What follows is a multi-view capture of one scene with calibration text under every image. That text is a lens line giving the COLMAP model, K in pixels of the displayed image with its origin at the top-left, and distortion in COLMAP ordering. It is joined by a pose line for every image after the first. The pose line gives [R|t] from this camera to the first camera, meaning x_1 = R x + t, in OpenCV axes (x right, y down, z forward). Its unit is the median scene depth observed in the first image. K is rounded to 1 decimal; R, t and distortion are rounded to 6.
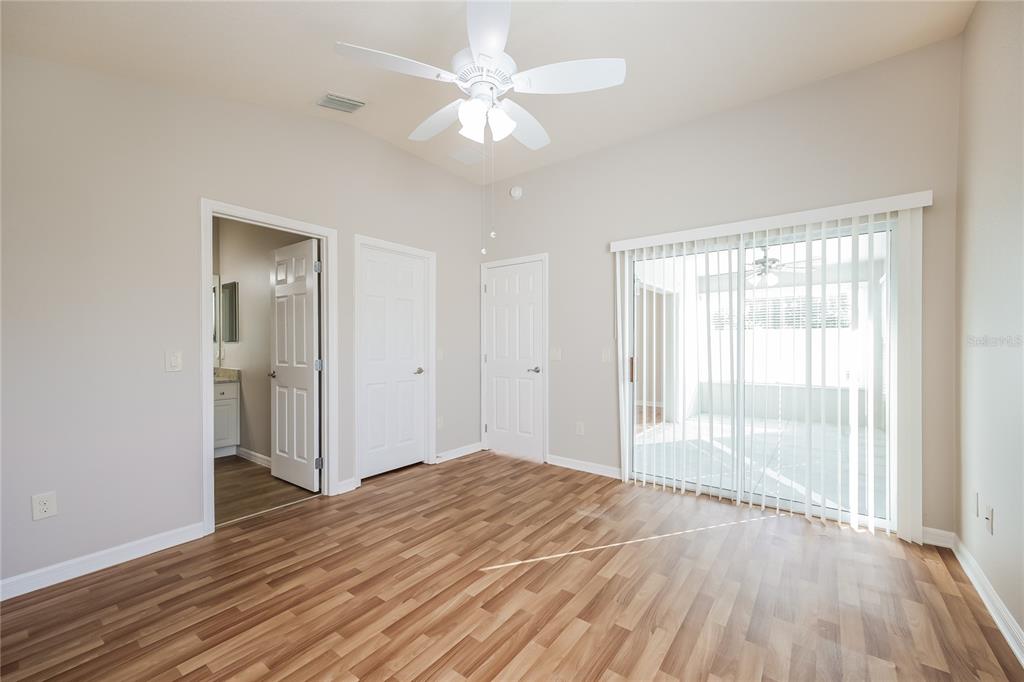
lens RADIAL K [[421.5, 0, 512.0], [0, 421.5, 341.0], [0, 0, 1]] dist [0.015439, 0.000173]
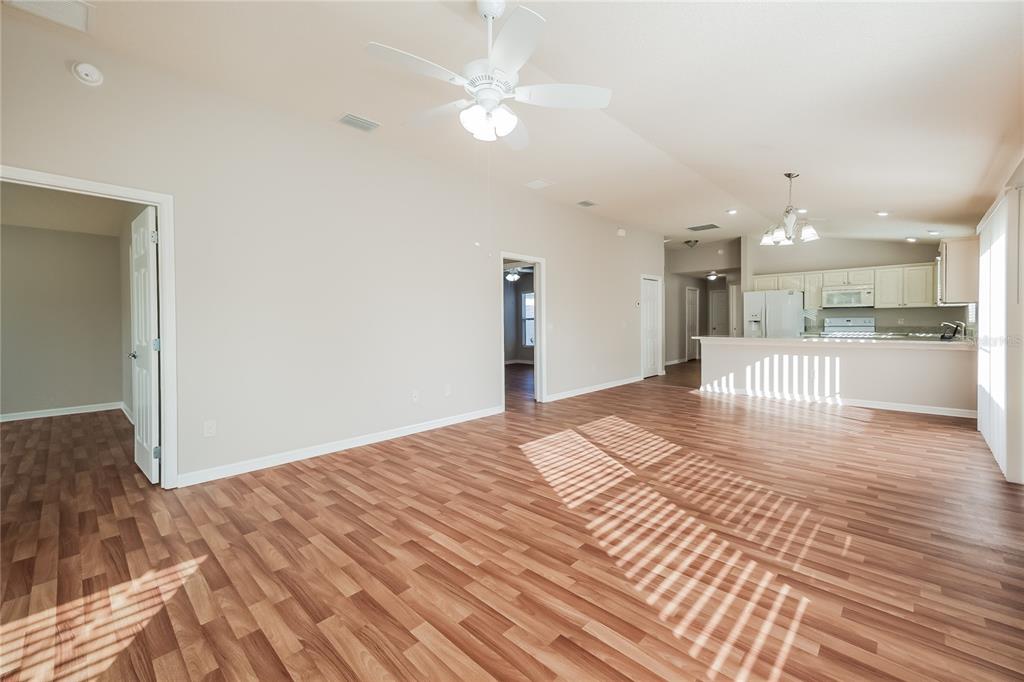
lens RADIAL K [[414.8, 0, 510.7], [0, 414.8, 324.5], [0, 0, 1]] dist [0.013806, 0.000120]
pose [[-0.118791, 0.012634, -0.992839, 0.963829], [0.017837, 0.999785, 0.010588, 0.007393], [0.992759, -0.016452, -0.118991, 1.300366]]
